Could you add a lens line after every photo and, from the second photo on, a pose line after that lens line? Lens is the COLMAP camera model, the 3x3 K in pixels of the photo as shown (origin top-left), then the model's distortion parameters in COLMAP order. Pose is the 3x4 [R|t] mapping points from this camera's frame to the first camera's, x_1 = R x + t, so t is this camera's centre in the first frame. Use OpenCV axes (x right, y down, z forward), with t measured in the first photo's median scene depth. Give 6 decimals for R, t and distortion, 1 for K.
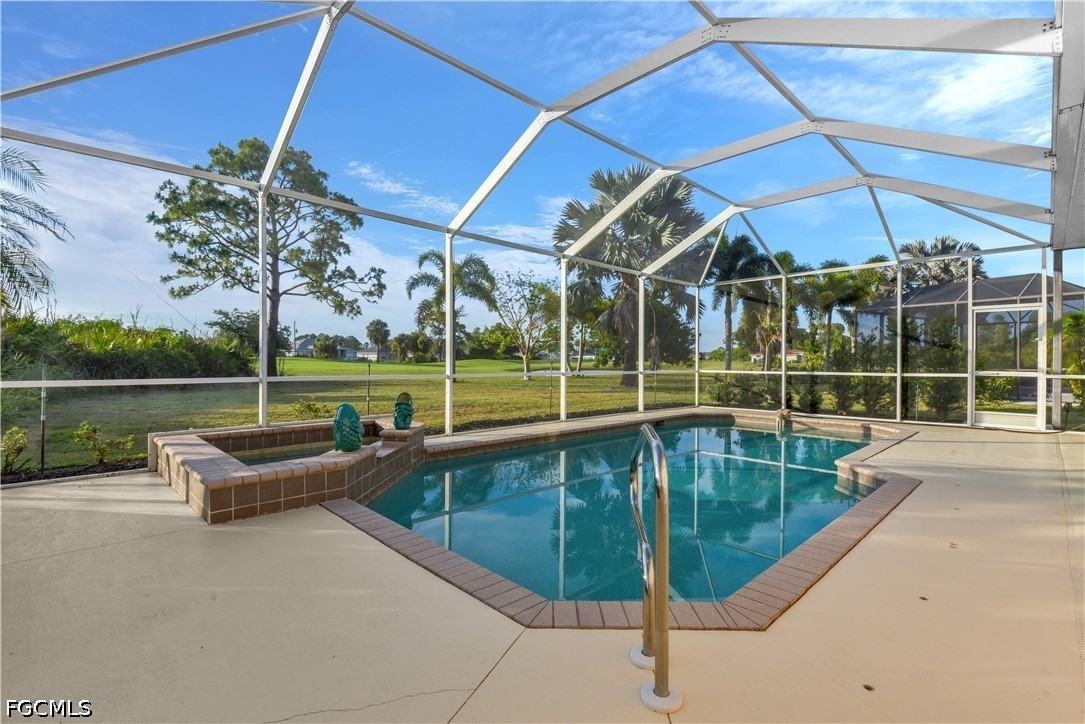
lens RADIAL K [[494.5, 0, 532.4], [0, 494.5, 359.6], [0, 0, 1]] dist [-0.006244, -0.001413]
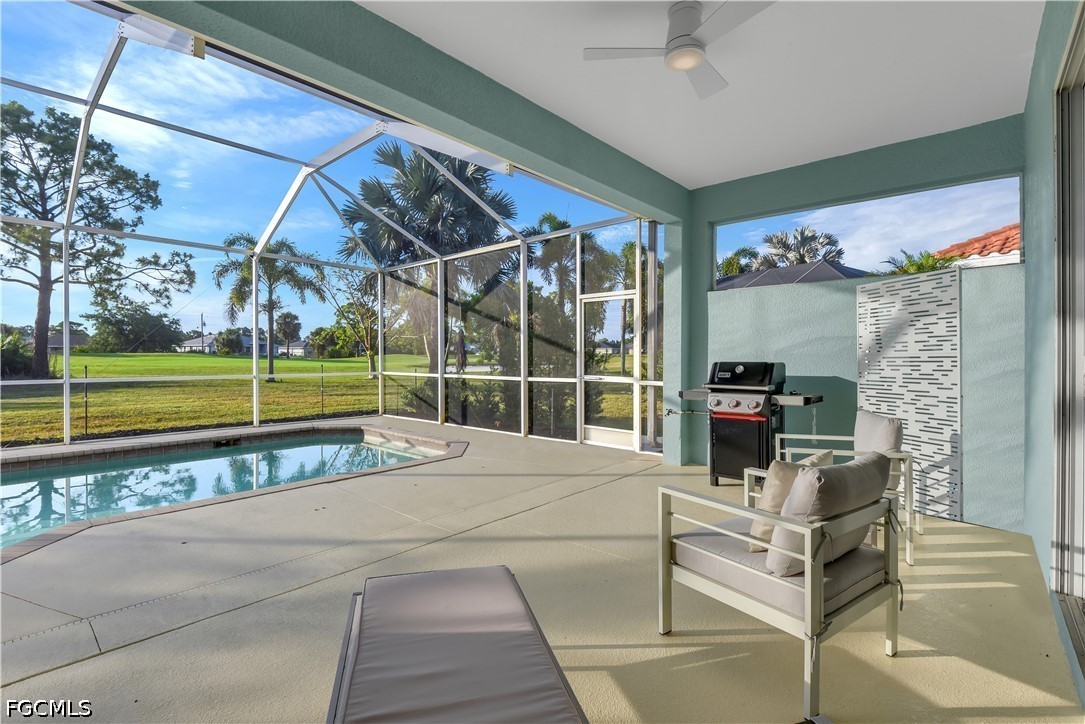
lens RADIAL K [[494.5, 0, 552.6], [0, 494.5, 360.3], [0, 0, 1]] dist [-0.006244, -0.001413]
pose [[0.995901, -0.006853, 0.090193, 0.258265], [0.005498, 0.999868, 0.015271, -0.004418], [-0.090286, -0.014712, 0.995807, 0.067768]]
